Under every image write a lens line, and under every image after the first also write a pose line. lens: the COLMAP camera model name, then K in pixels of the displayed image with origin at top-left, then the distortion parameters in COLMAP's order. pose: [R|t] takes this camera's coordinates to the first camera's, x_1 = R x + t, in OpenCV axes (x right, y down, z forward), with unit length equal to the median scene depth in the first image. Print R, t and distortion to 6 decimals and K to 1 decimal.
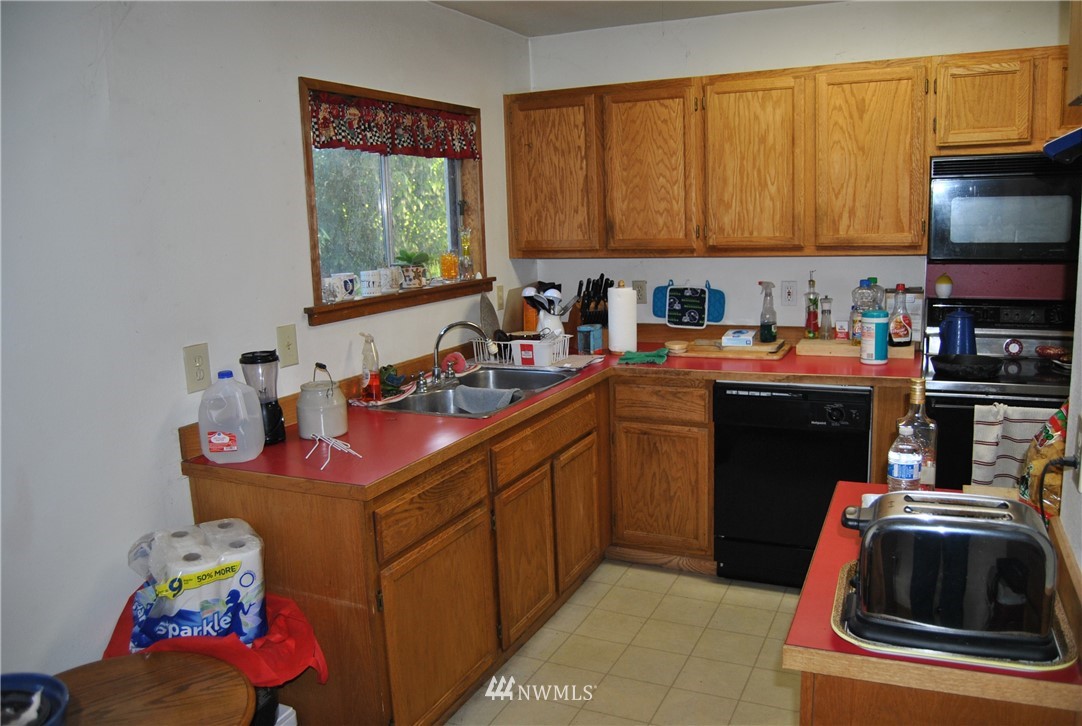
lens RADIAL K [[855.4, 0, 543.5], [0, 855.4, 366.2], [0, 0, 1]] dist [-0.061773, -0.004522]
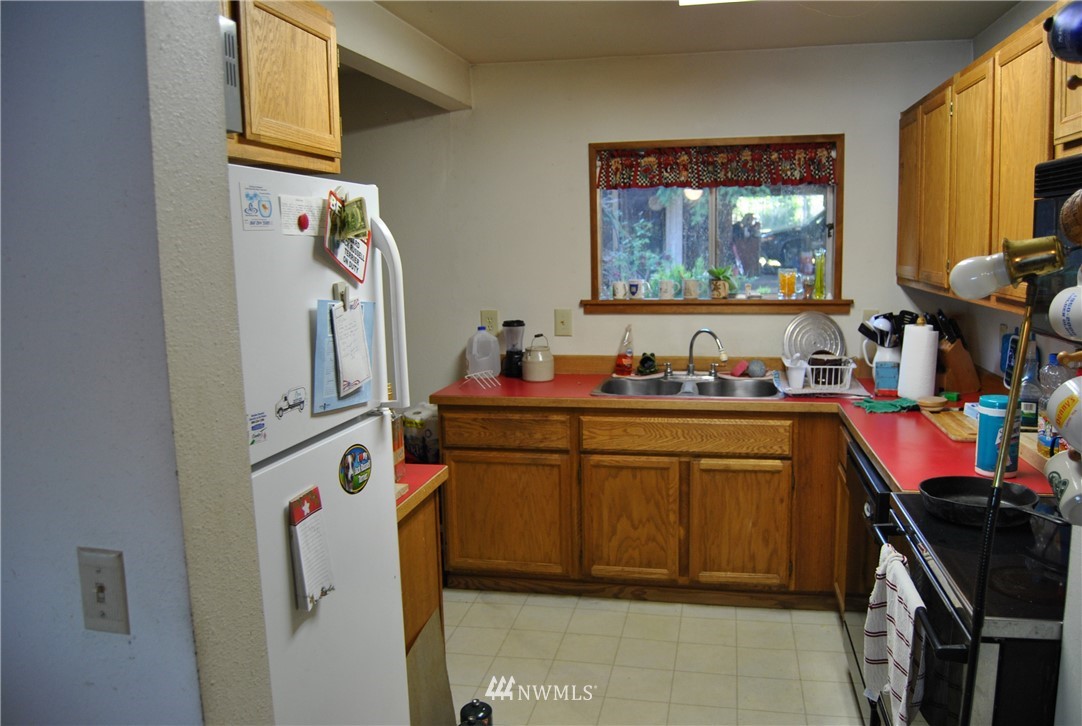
lens RADIAL K [[855.4, 0, 541.8], [0, 855.4, 359.6], [0, 0, 1]] dist [-0.061773, -0.004522]
pose [[0.219103, 0.174470, -0.959976, 1.140772], [-0.159752, 0.977020, 0.141107, -0.163299], [0.962535, 0.122441, 0.241940, 0.579867]]
